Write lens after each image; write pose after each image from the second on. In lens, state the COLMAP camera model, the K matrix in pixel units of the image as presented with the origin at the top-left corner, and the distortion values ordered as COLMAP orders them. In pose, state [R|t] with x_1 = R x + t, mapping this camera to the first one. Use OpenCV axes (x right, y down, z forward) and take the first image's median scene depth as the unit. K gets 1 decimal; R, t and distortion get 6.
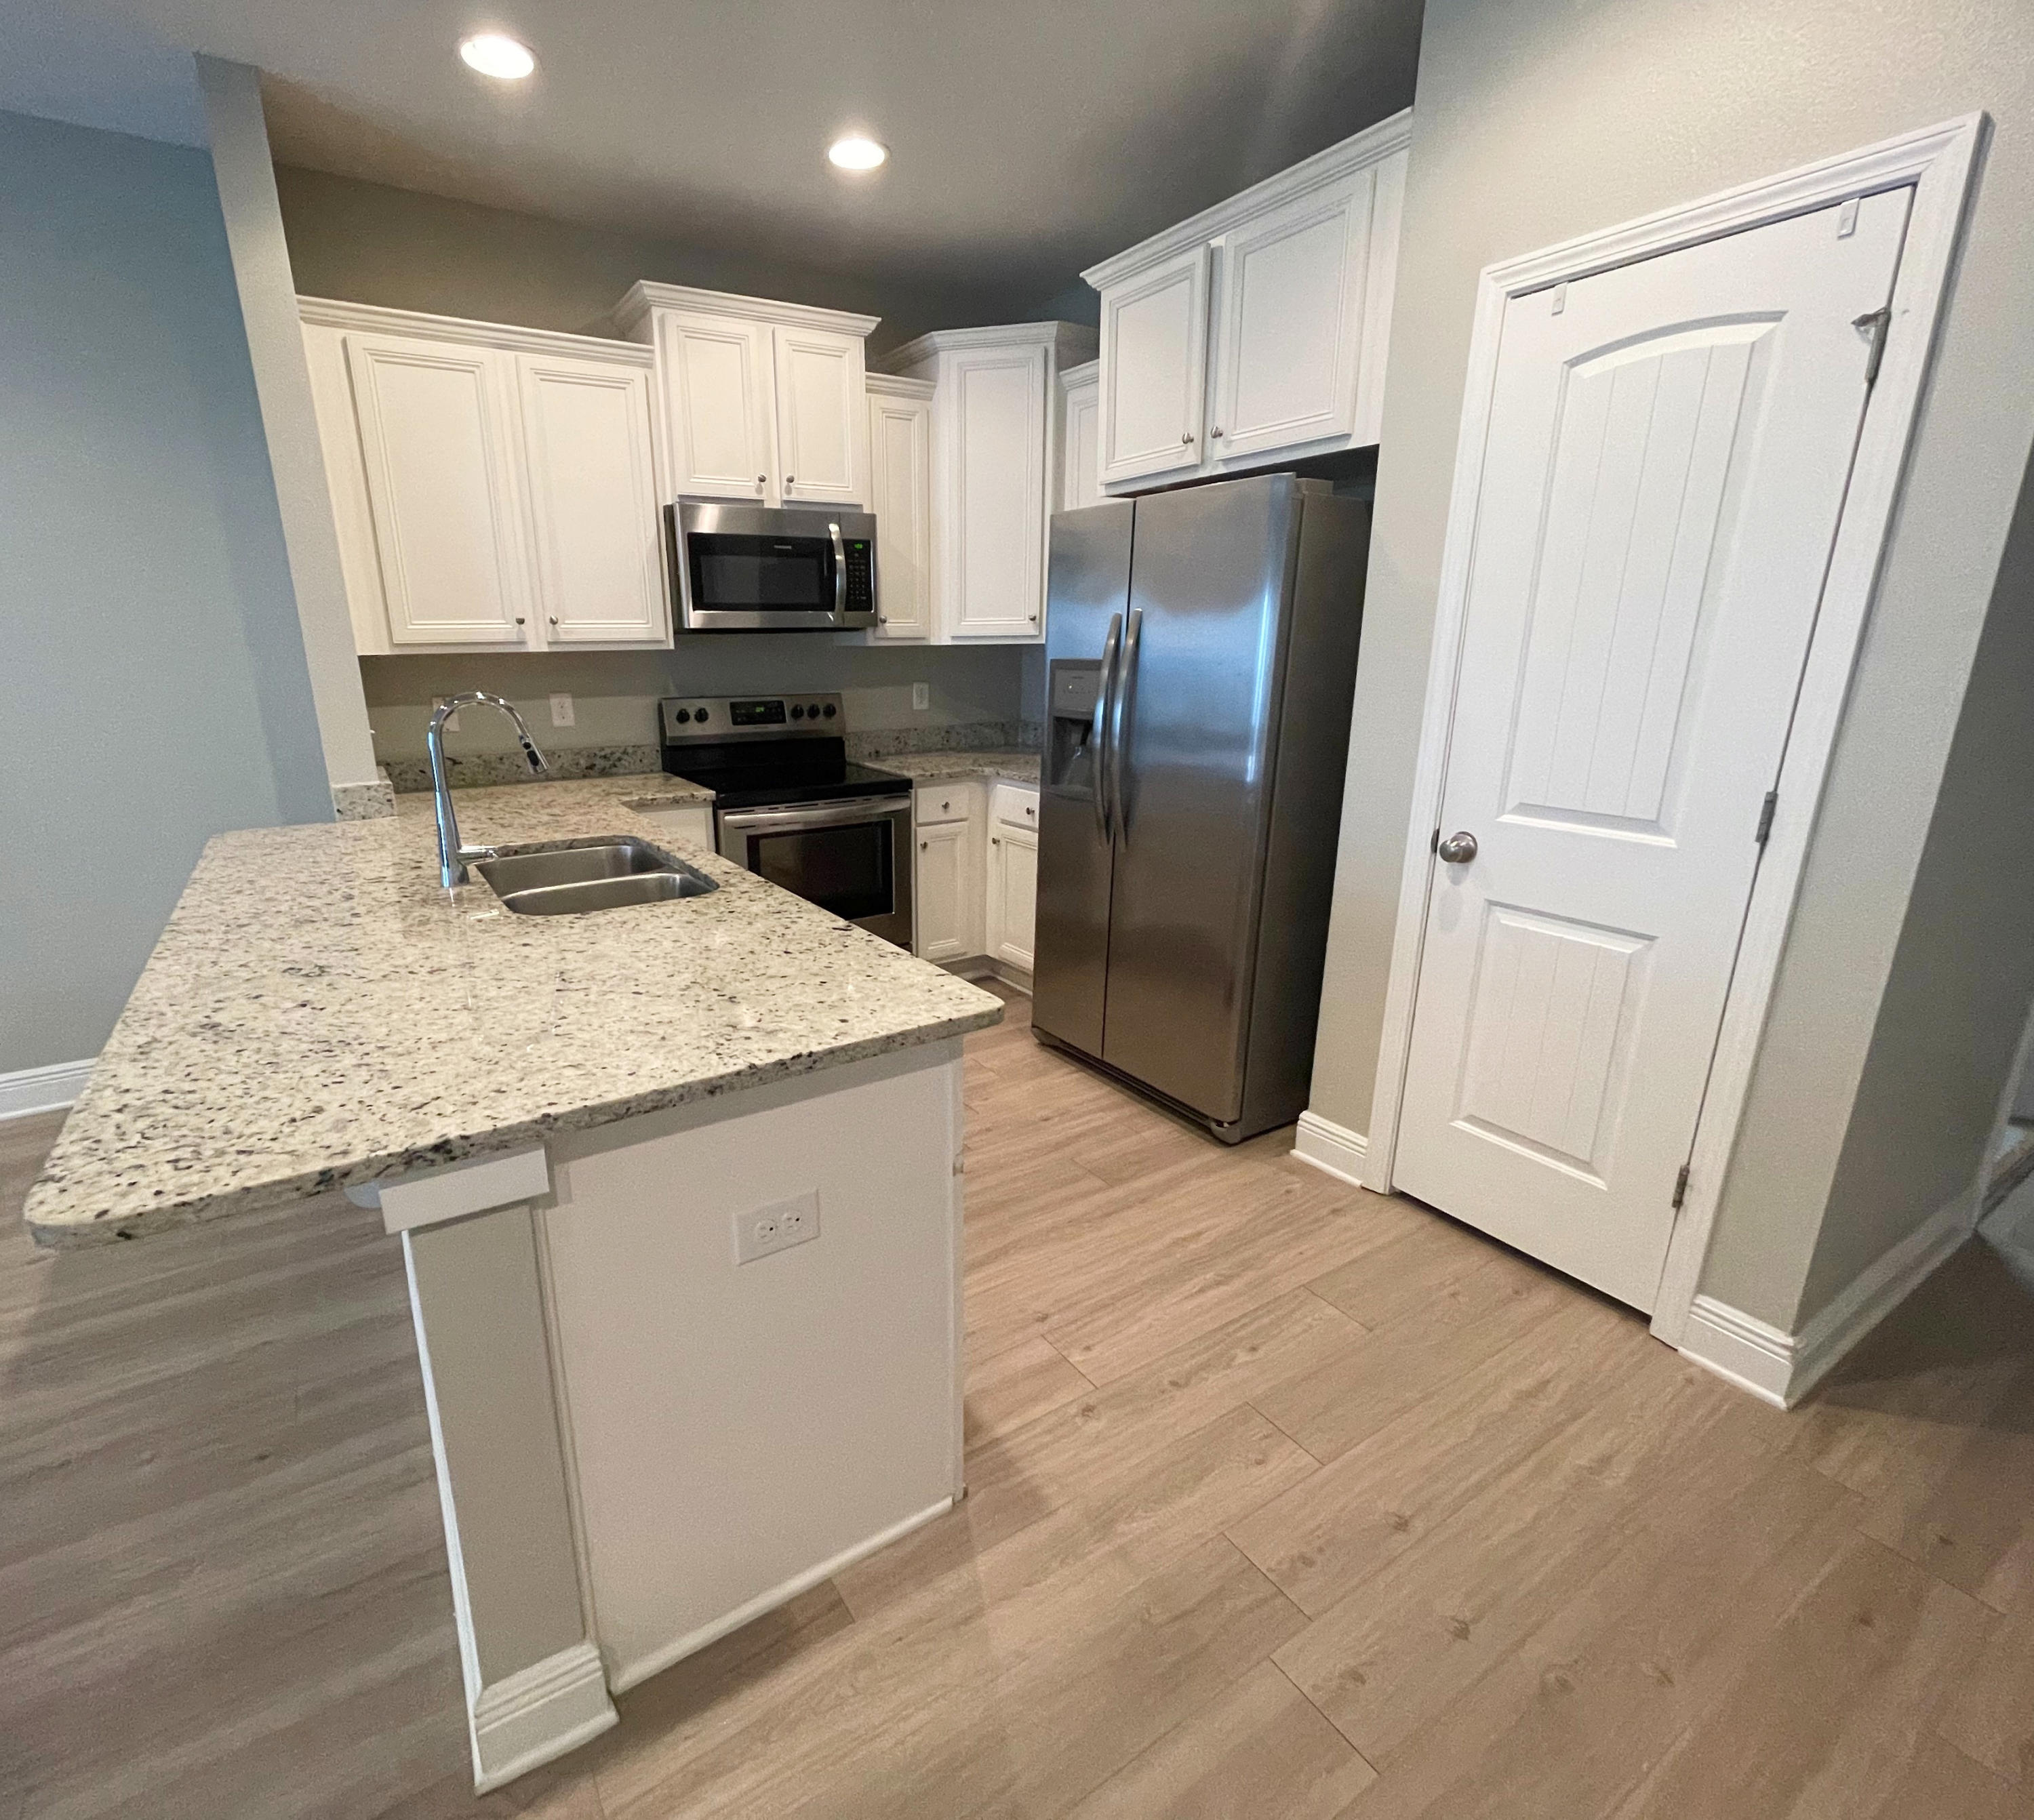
lens RADIAL K [[973.7, 0, 926.0], [0, 973.7, 926.3], [0, 0, 1]] dist [-0.011609, -0.000653]
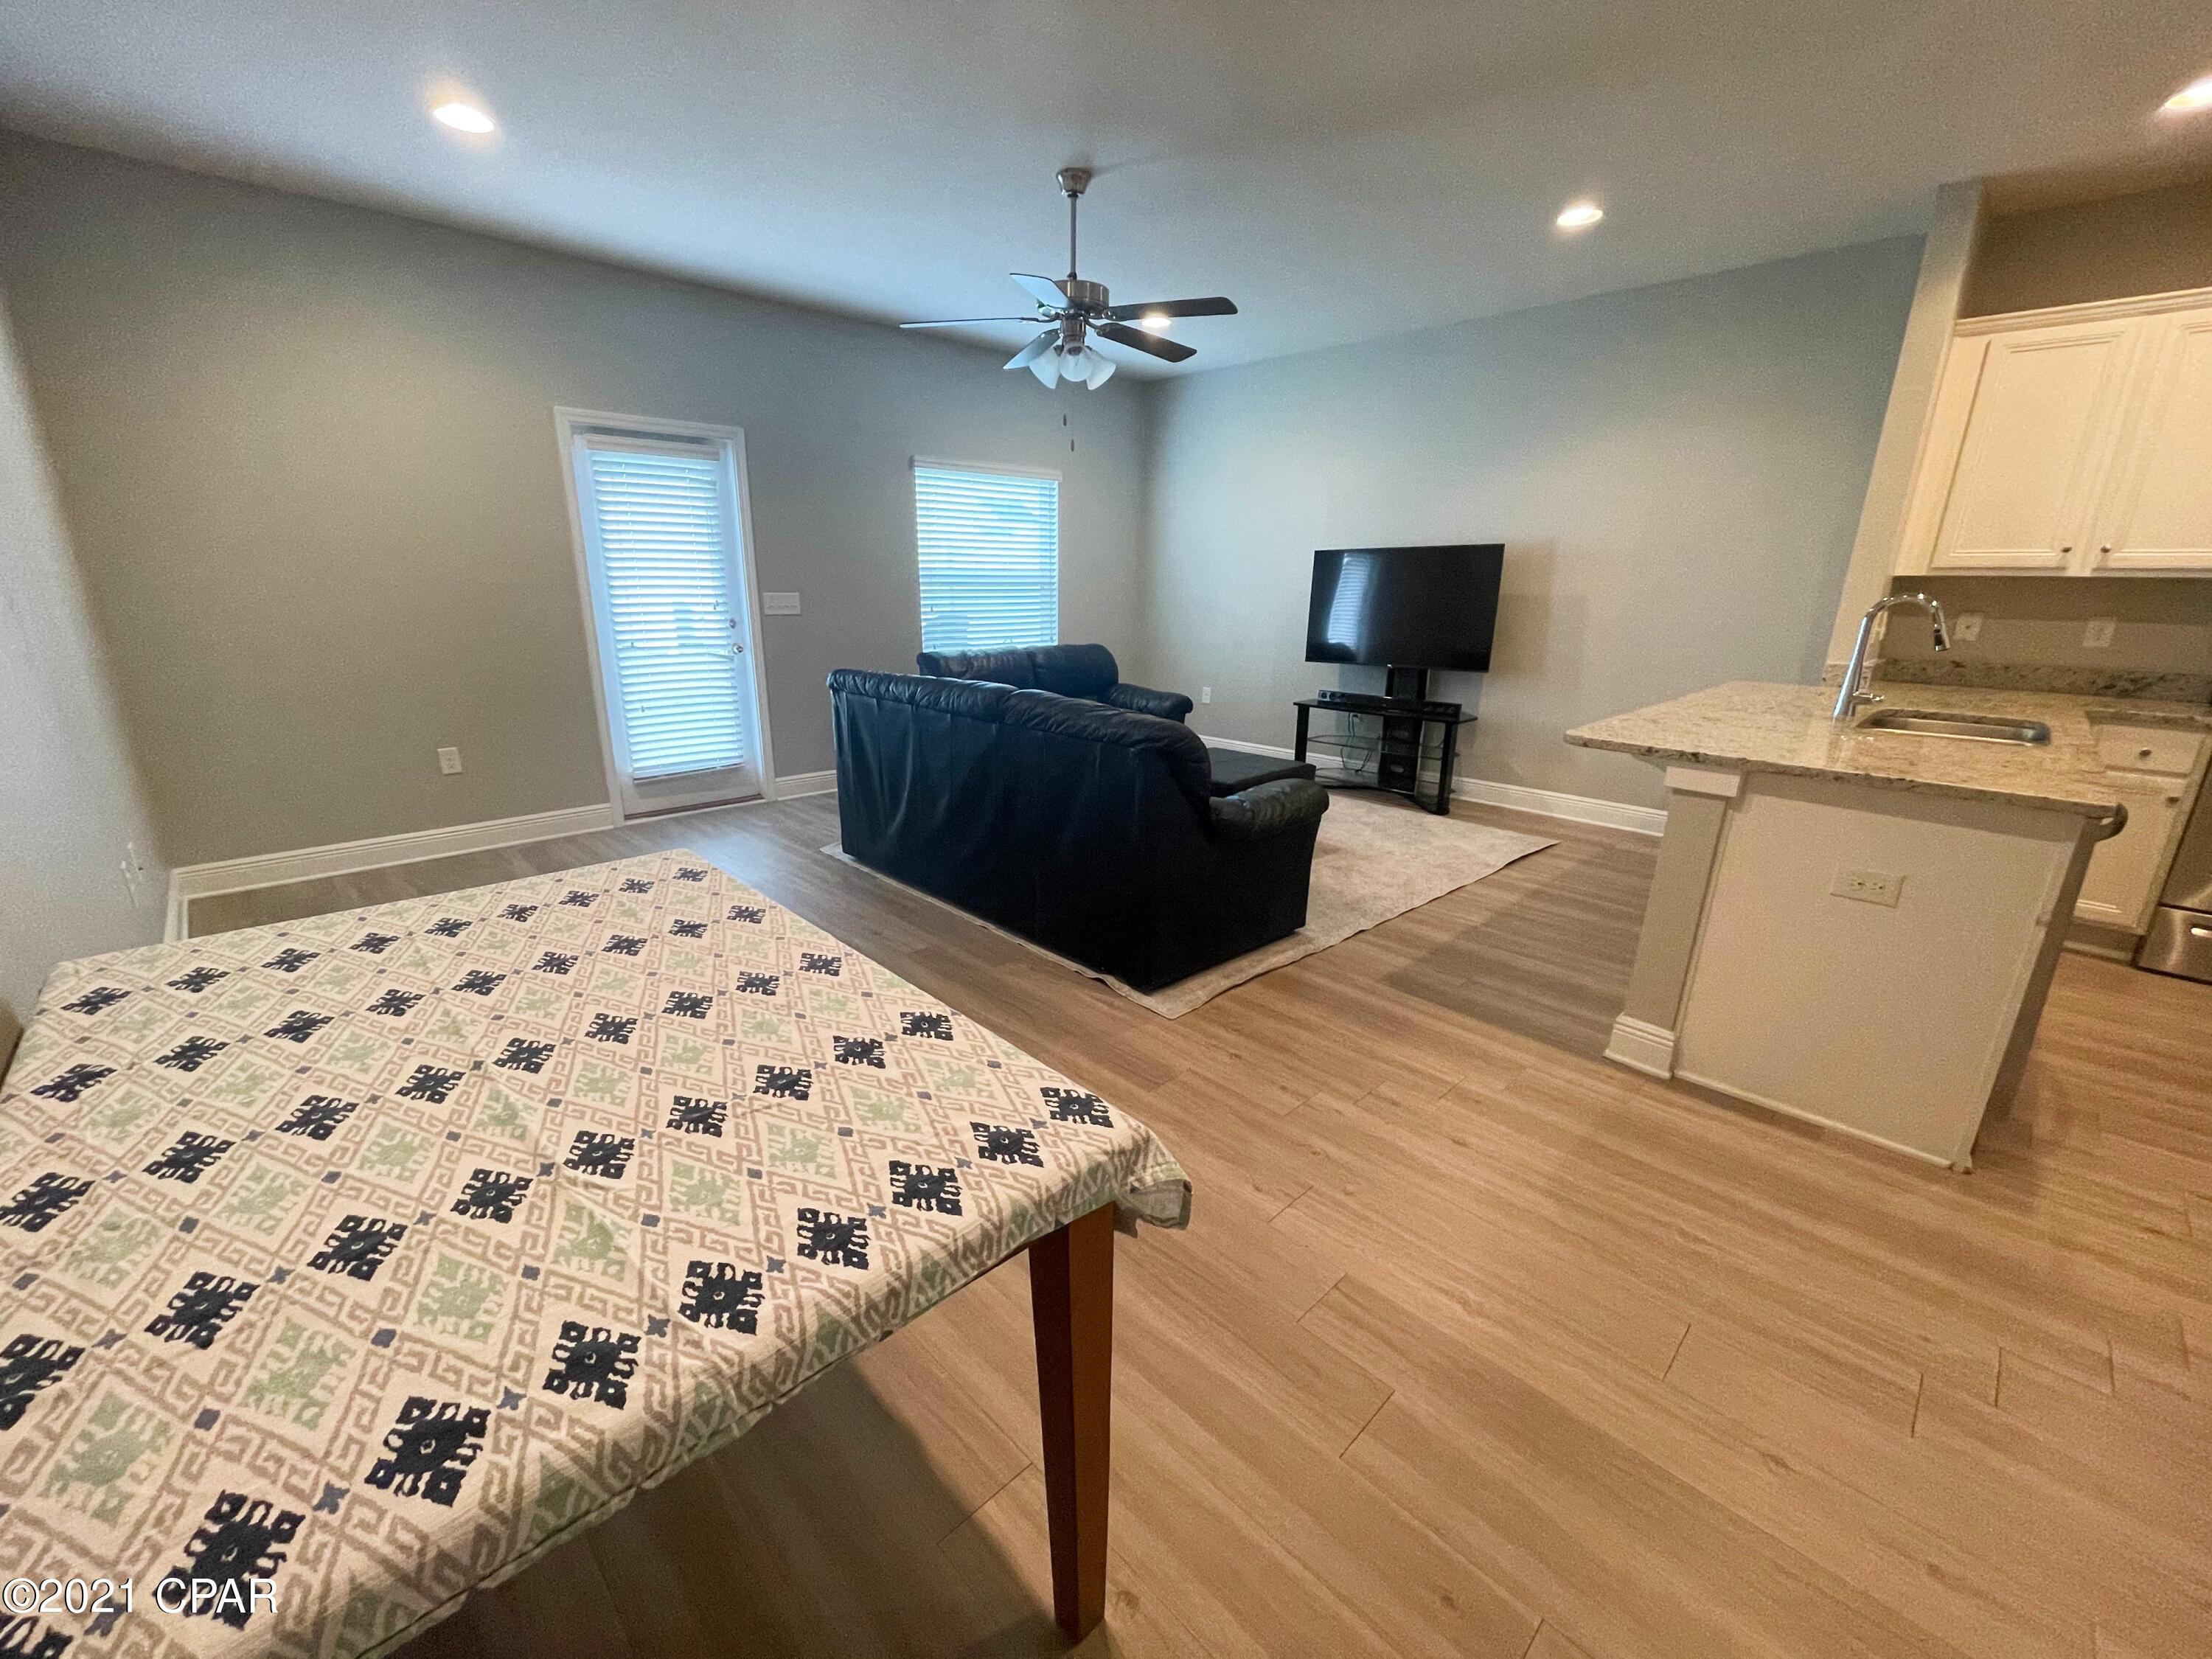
lens RADIAL K [[890.3, 0, 1095.7], [0, 890.3, 838.2], [0, 0, 1]] dist [-0.001152, -0.000440]
pose [[0.222204, 0.289858, -0.930918, 0.427099], [-0.290836, 0.931025, 0.220470, 0.116527], [0.930612, 0.221755, 0.291179, -0.334382]]
